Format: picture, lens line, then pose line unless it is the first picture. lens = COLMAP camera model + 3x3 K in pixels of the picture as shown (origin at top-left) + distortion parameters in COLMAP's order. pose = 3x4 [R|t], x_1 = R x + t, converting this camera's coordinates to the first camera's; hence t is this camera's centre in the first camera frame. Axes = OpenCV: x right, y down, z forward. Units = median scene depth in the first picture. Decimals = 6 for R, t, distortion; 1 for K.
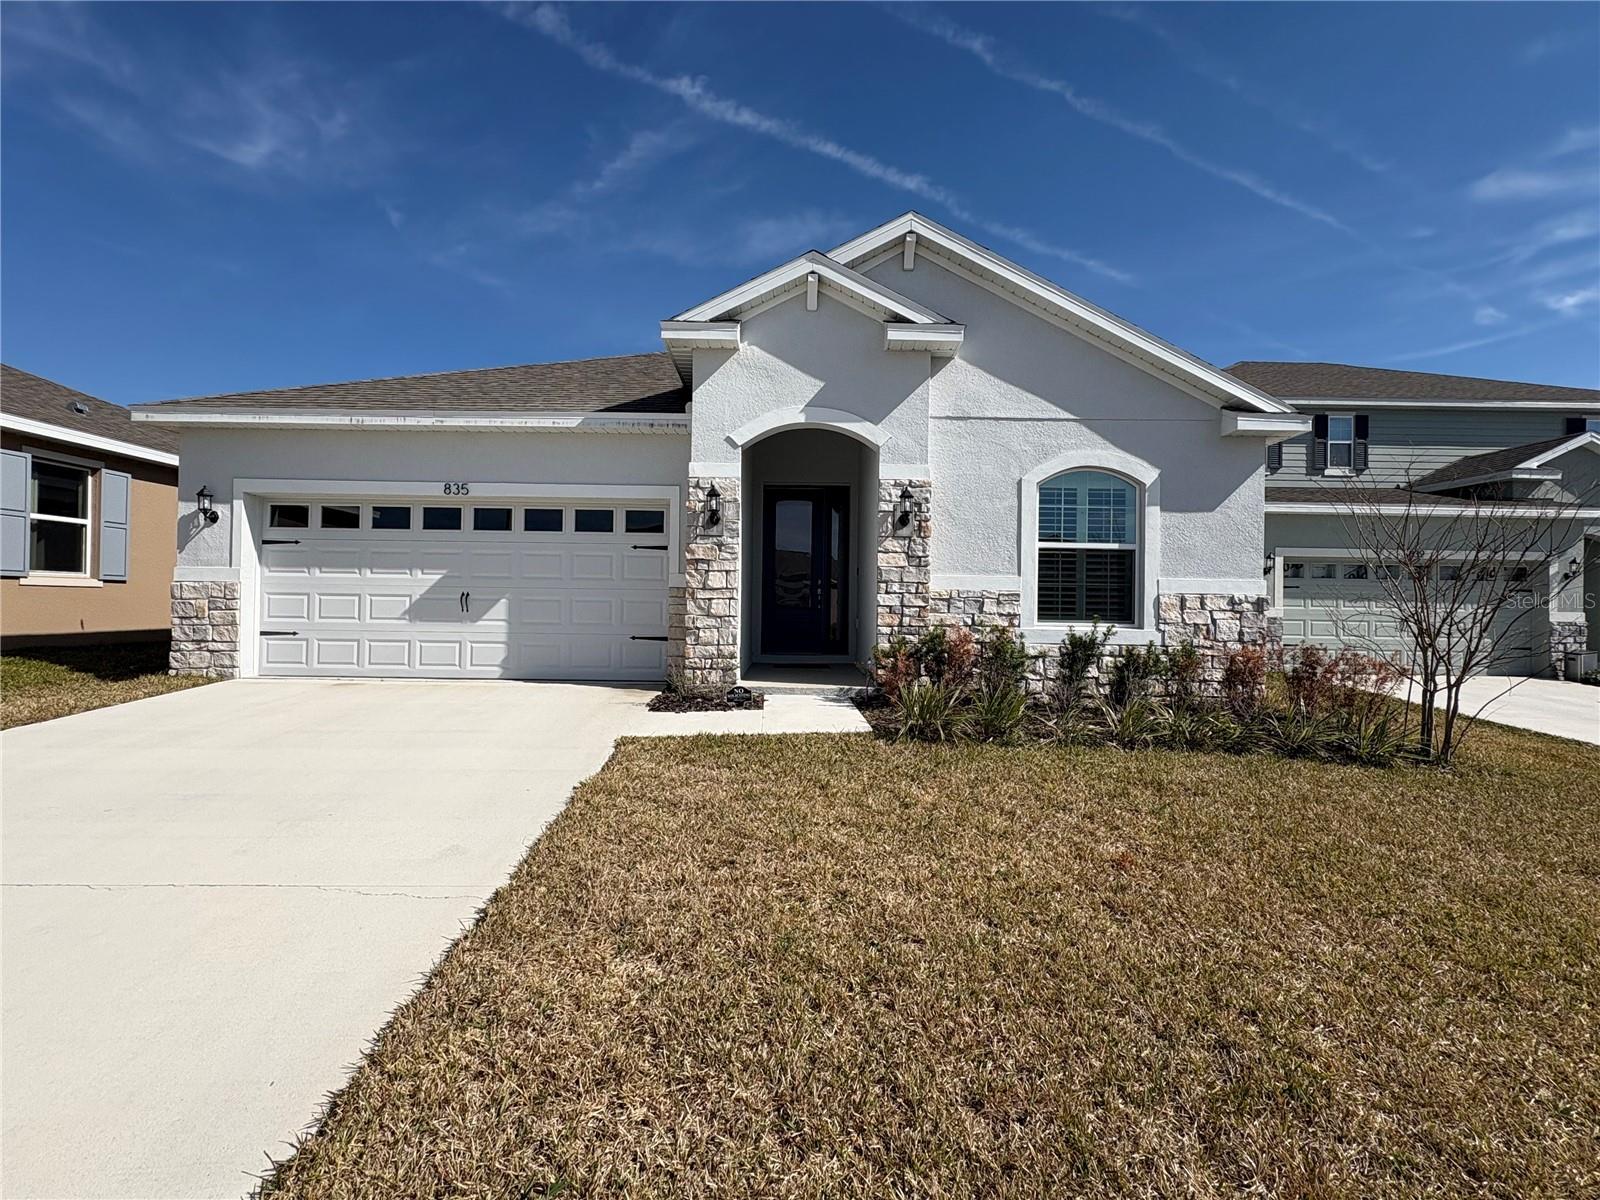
lens RADIAL K [[723.7, 0, 793.6], [0, 723.7, 600.8], [0, 0, 1]] dist [-0.013588, 0.009307]
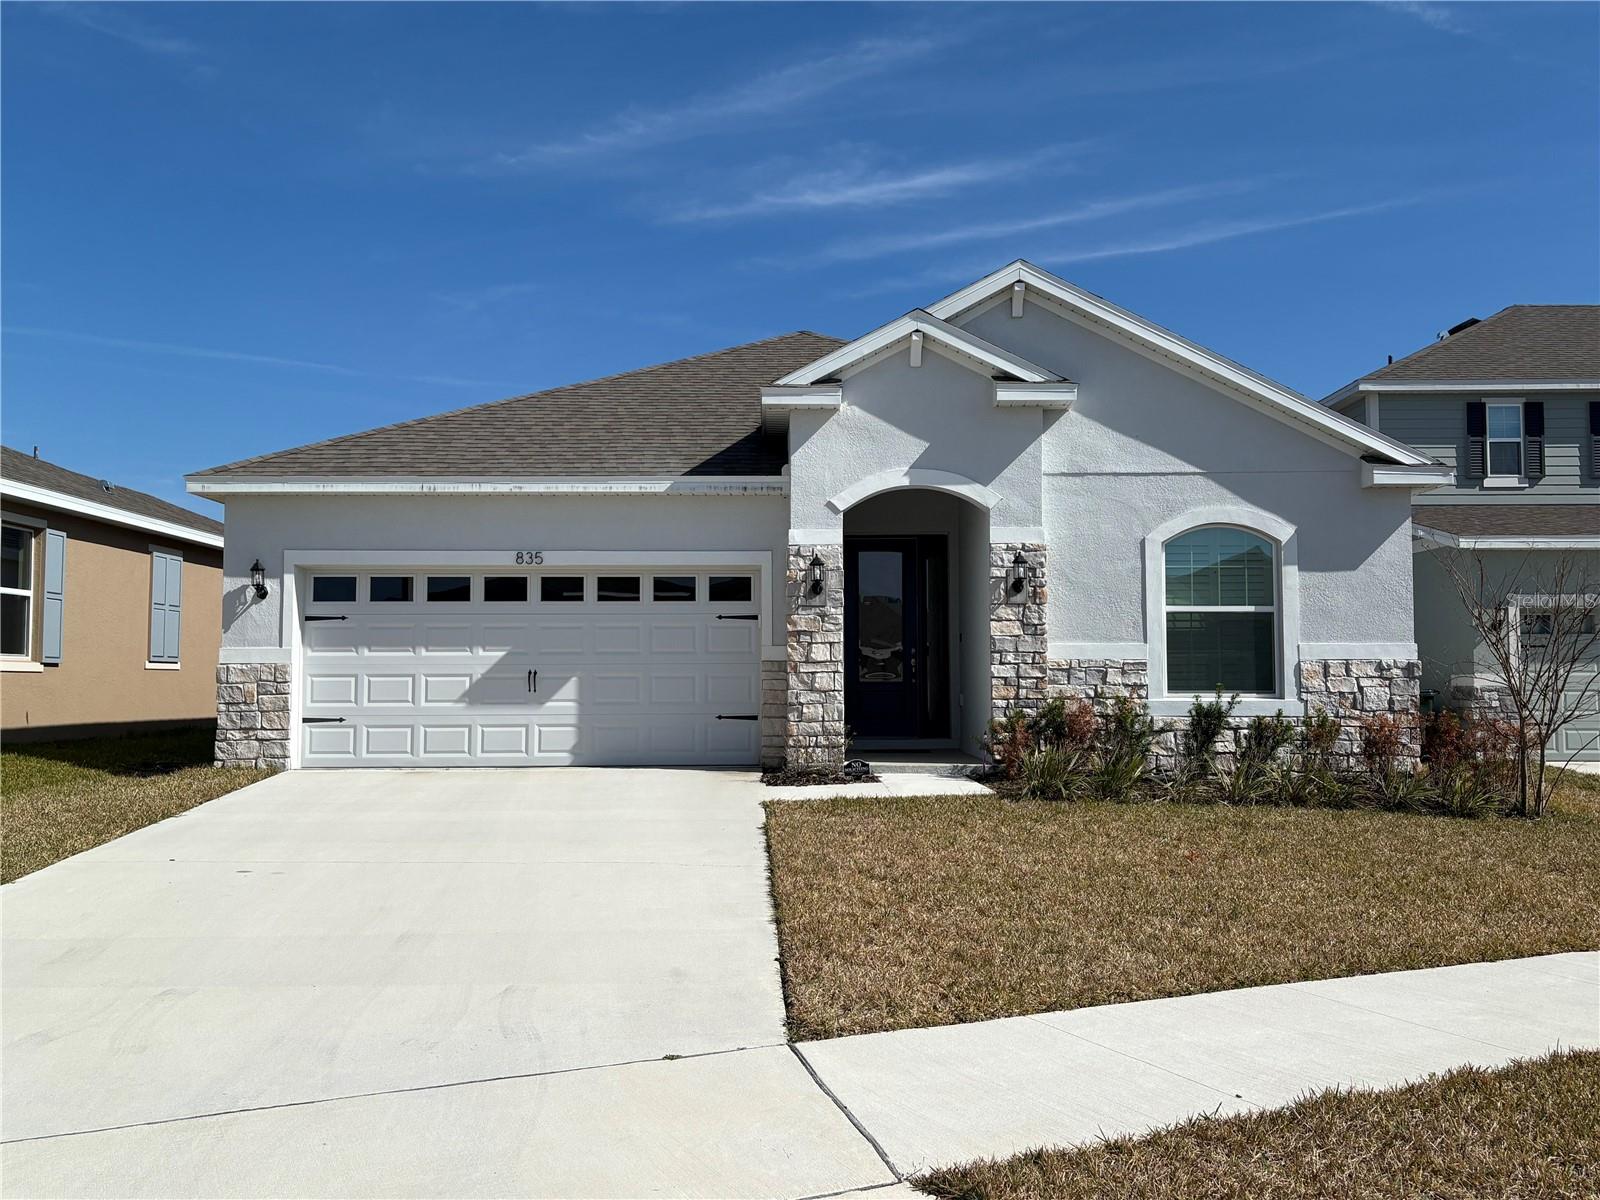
lens RADIAL K [[1429.3, 0, 769.8], [0, 1429.3, 605.4], [0, 0, 1]] dist [0.165706, -0.544228]
pose [[0.999781, -0.016690, -0.012648, -0.144120], [0.016004, 0.998490, -0.052549, 0.006690], [0.013506, 0.052335, 0.998538, -0.854188]]
